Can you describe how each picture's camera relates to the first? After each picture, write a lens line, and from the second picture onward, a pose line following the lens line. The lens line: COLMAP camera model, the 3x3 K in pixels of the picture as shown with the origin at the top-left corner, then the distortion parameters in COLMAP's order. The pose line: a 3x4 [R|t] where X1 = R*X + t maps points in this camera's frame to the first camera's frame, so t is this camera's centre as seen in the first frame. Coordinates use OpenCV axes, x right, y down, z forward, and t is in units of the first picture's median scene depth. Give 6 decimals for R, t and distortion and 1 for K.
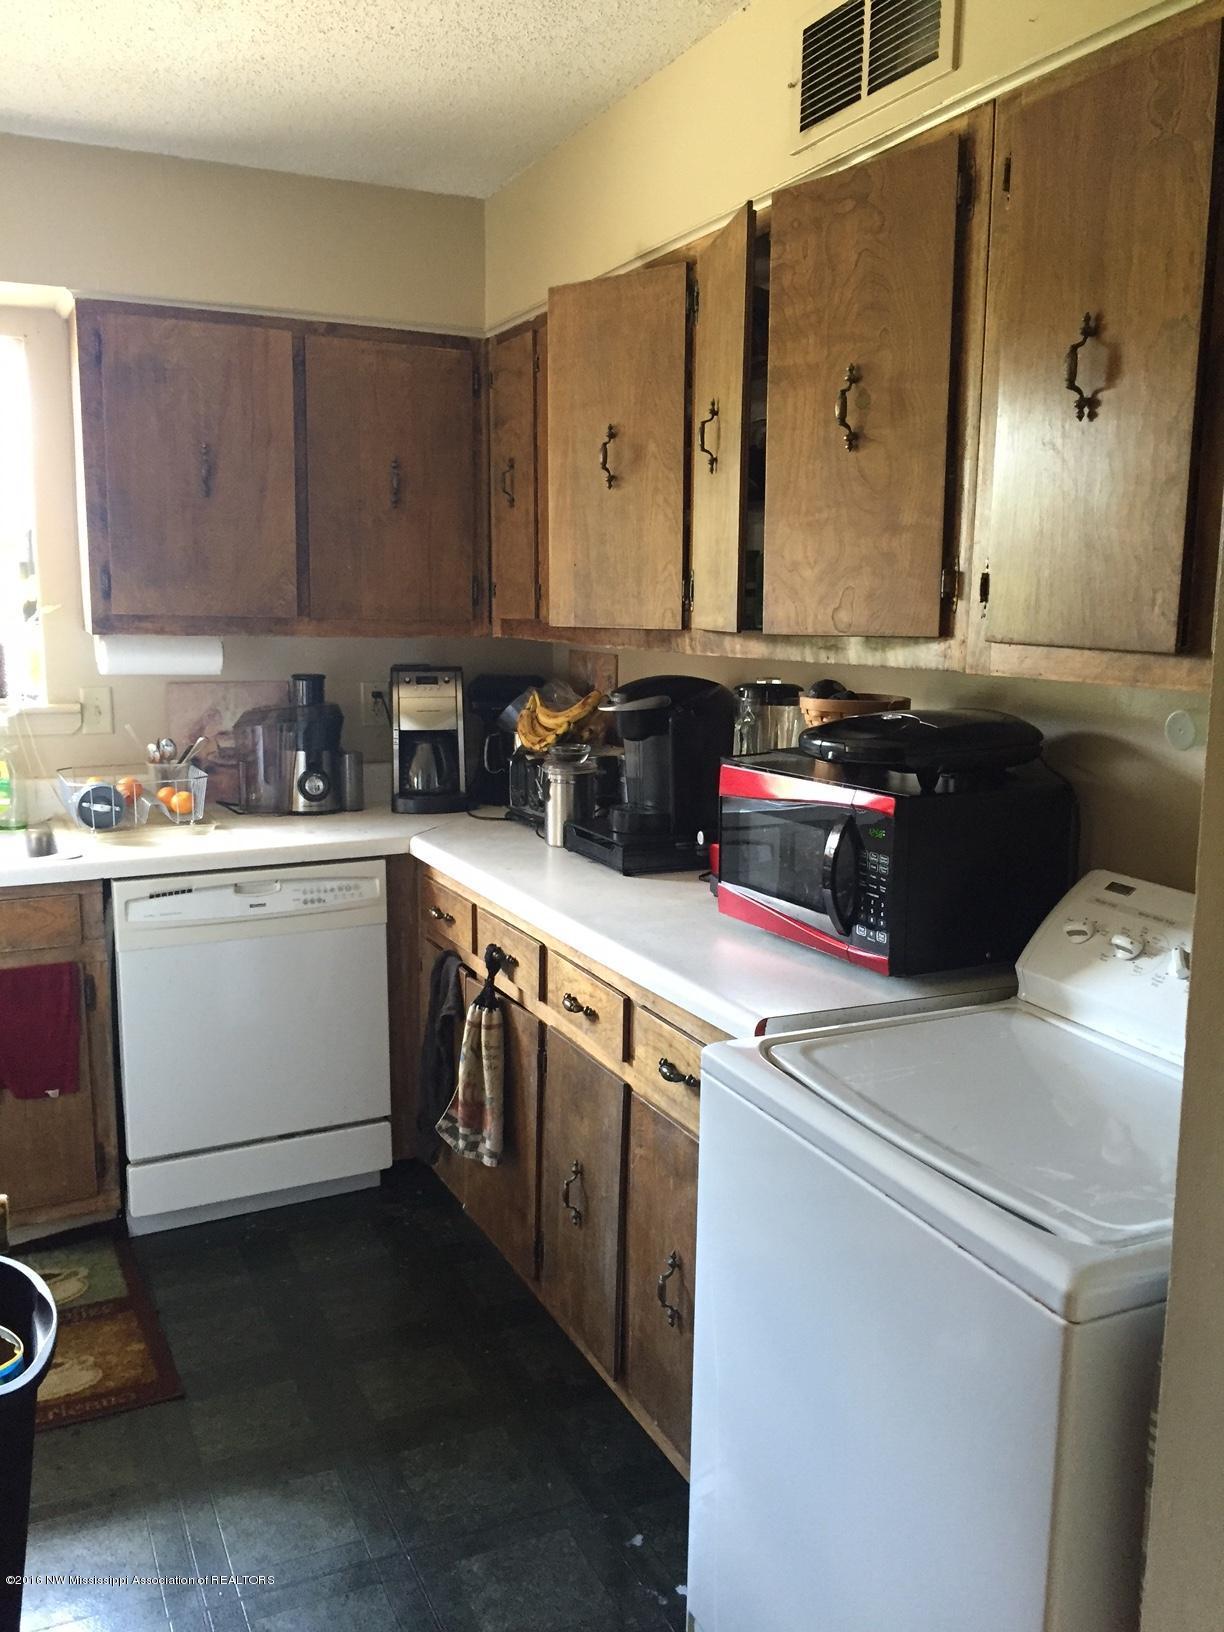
lens RADIAL K [[1385.2, 0, 611.8], [0, 1385.2, 811.8], [0, 0, 1]] dist [0.075748, -0.100203]
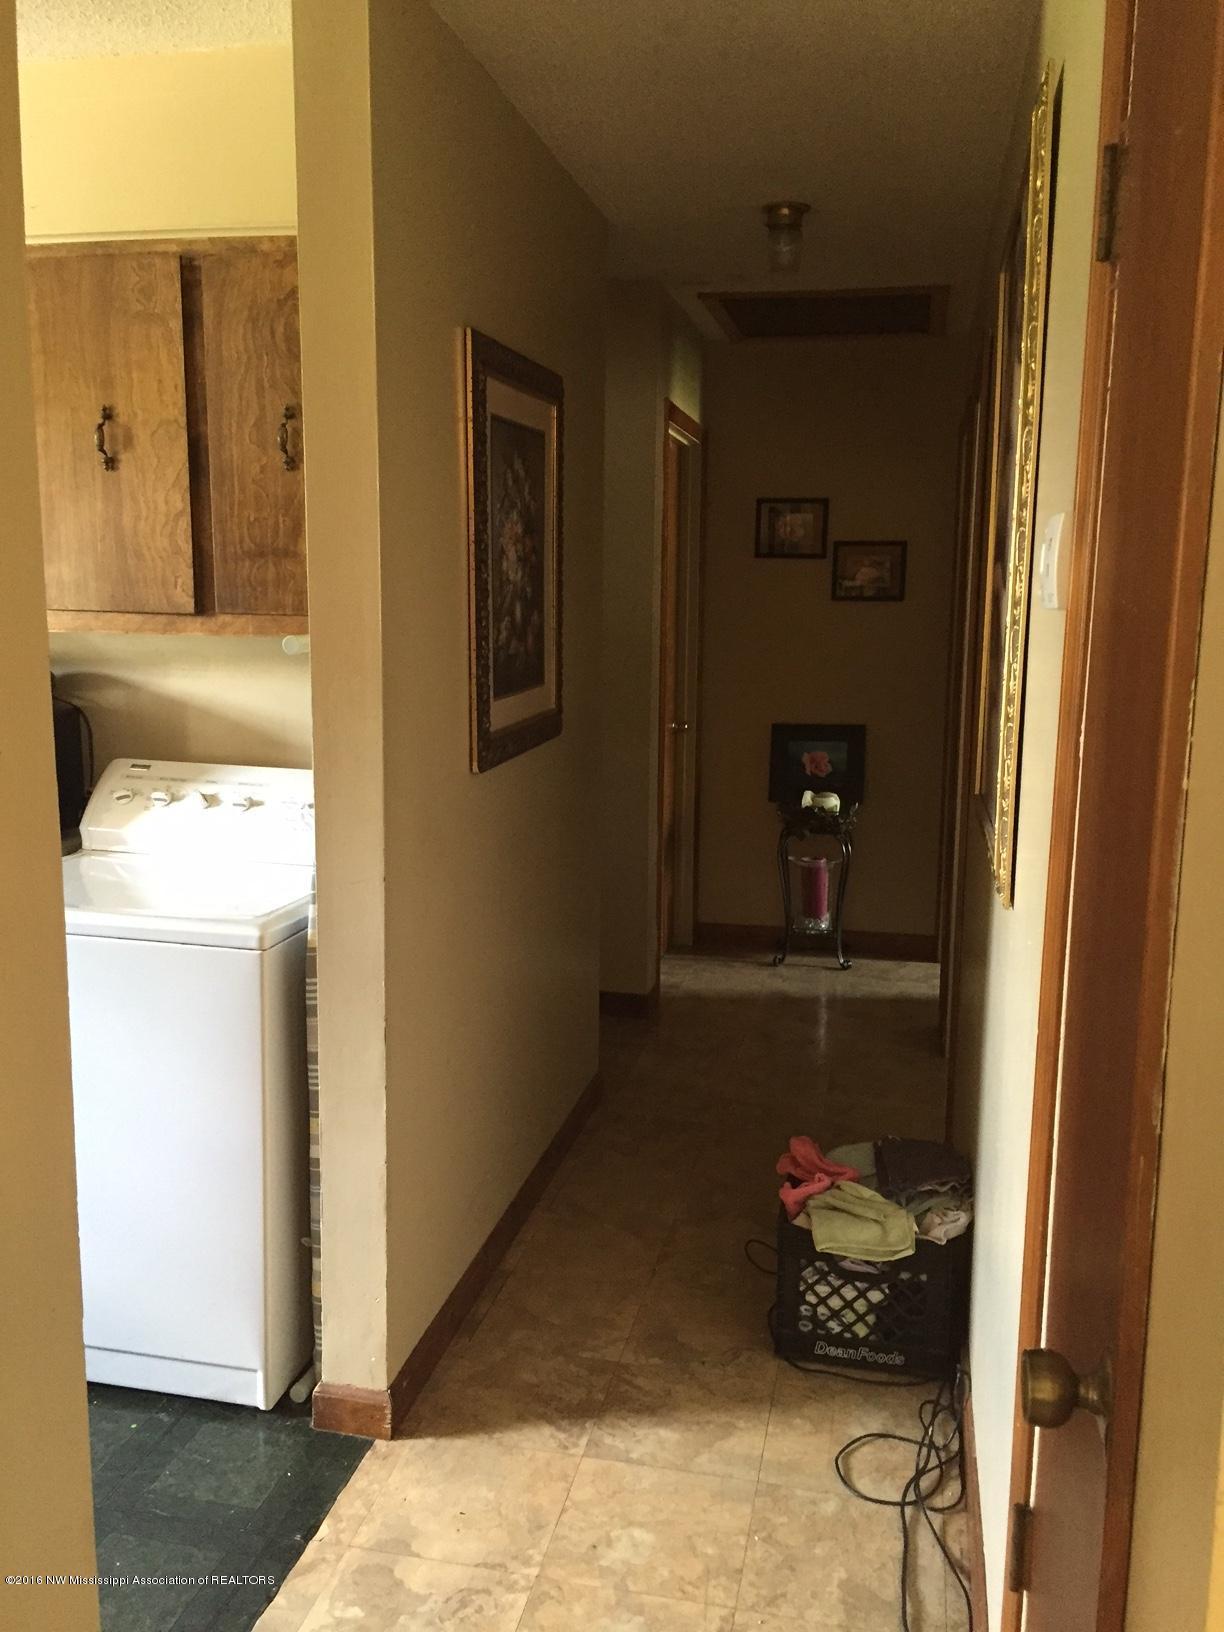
lens RADIAL K [[1385.2, 0, 610.9], [0, 1385.2, 813.8], [0, 0, 1]] dist [0.075748, -0.100203]
pose [[0.611619, -0.140583, 0.778561, -0.632657], [0.122219, 0.989062, 0.082580, 0.049988], [-0.781655, 0.044648, 0.622111, -0.447478]]
